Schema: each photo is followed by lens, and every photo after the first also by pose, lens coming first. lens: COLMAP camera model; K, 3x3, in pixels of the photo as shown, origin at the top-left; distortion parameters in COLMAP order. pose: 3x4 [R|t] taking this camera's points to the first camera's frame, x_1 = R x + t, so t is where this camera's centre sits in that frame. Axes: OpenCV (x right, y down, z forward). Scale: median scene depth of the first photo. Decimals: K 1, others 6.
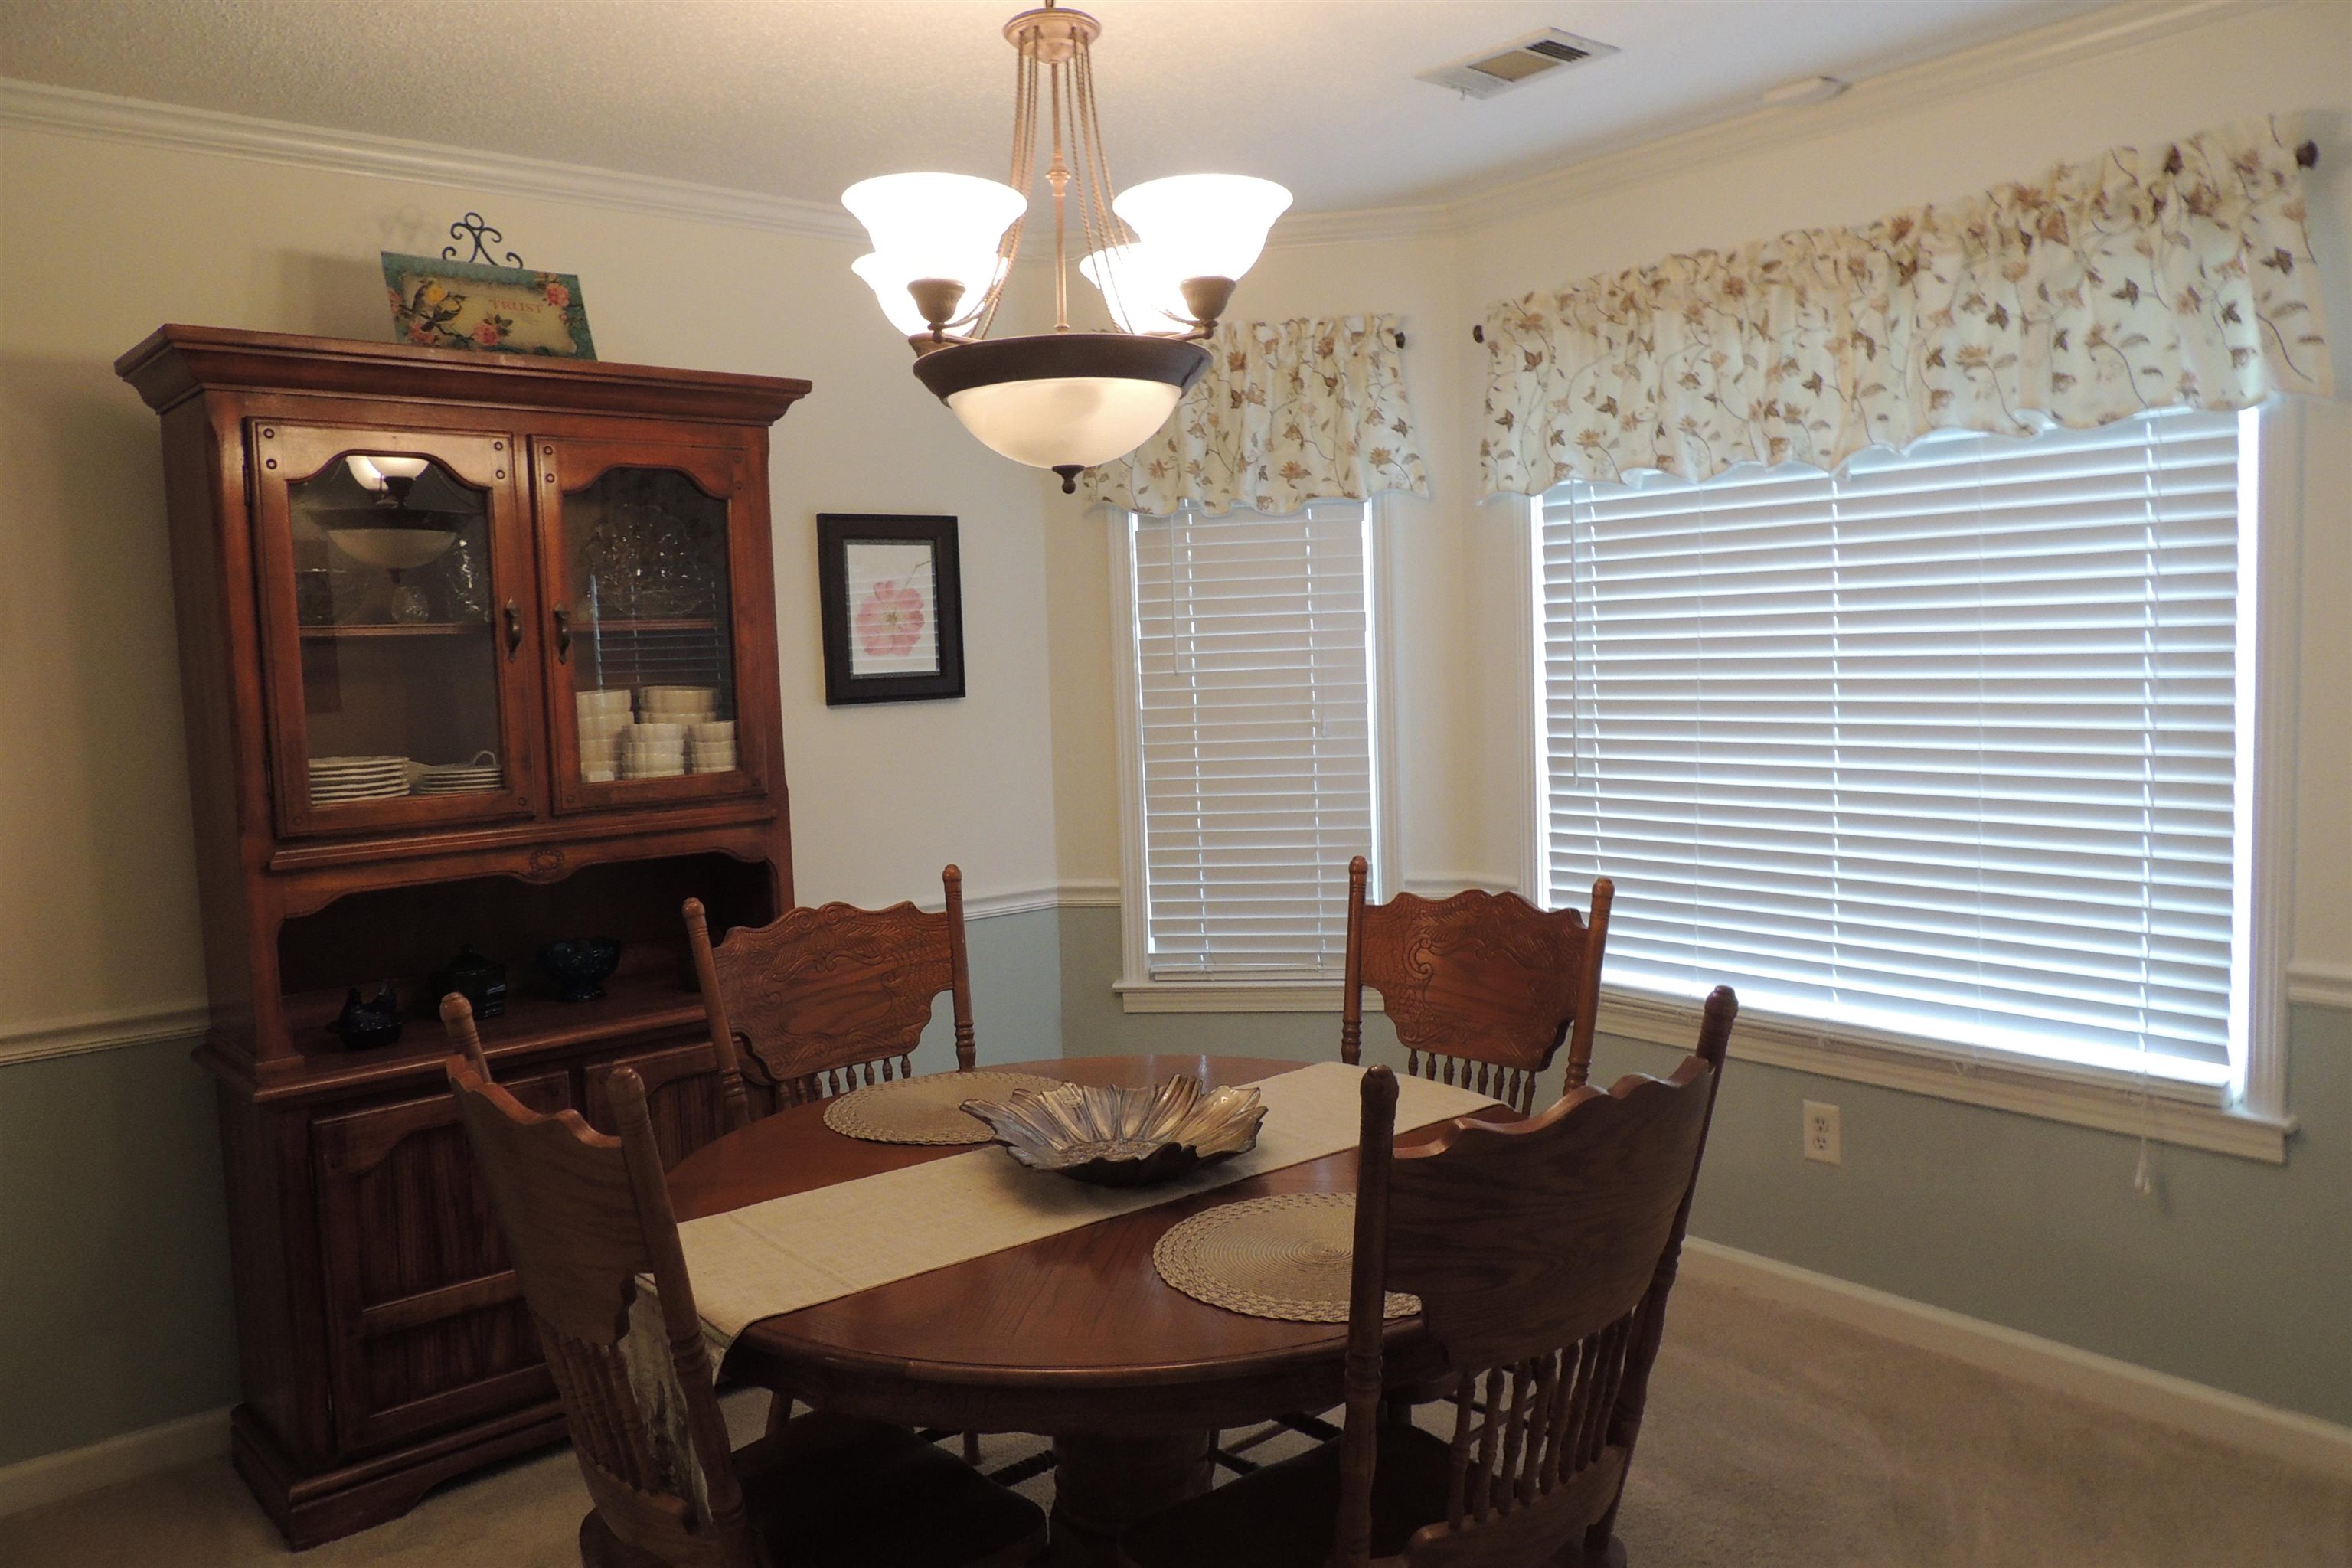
lens RADIAL K [[1657.8, 0, 1166.4], [0, 1657.8, 775.9], [0, 0, 1]] dist [0.001931, -0.029595]
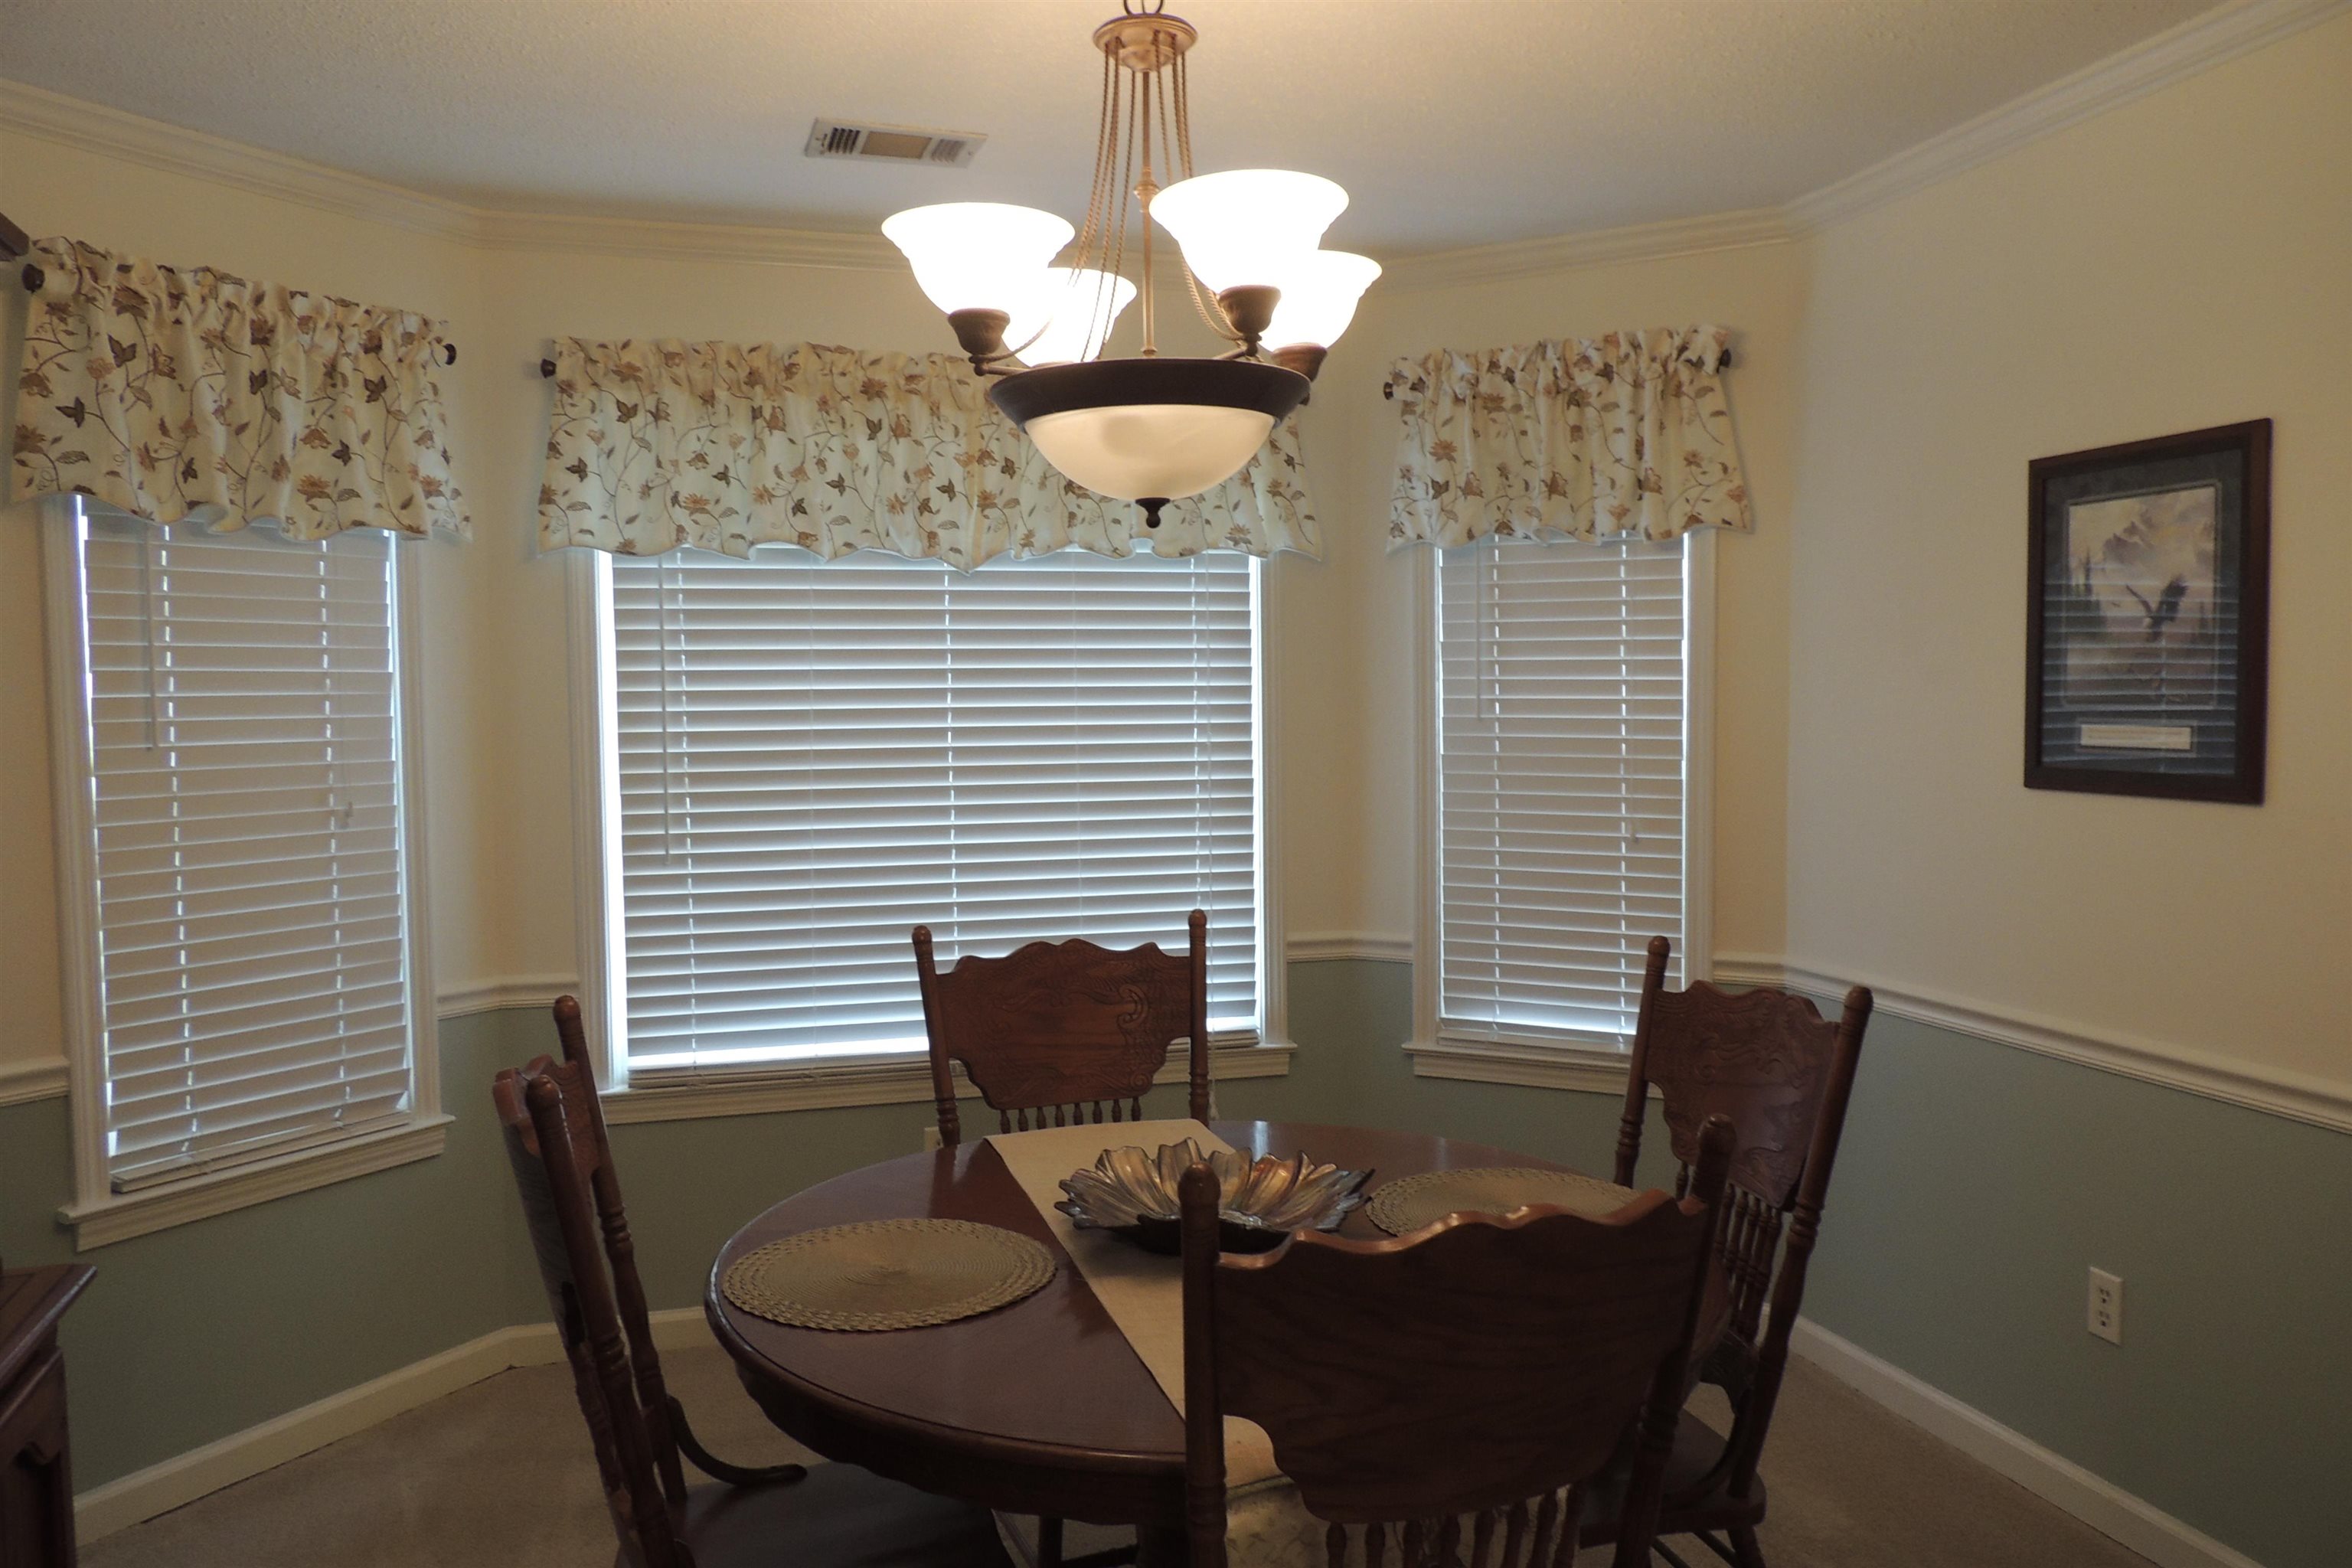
lens RADIAL K [[1680.4, 0, 1180.8], [0, 1680.4, 785.1], [0, 0, 1]] dist [-0.013646, -0.003922]
pose [[0.391014, -0.018275, 0.920203, -0.534545], [0.071548, 0.997381, -0.010594, -0.007861], [-0.917600, 0.069981, 0.391297, 0.358279]]
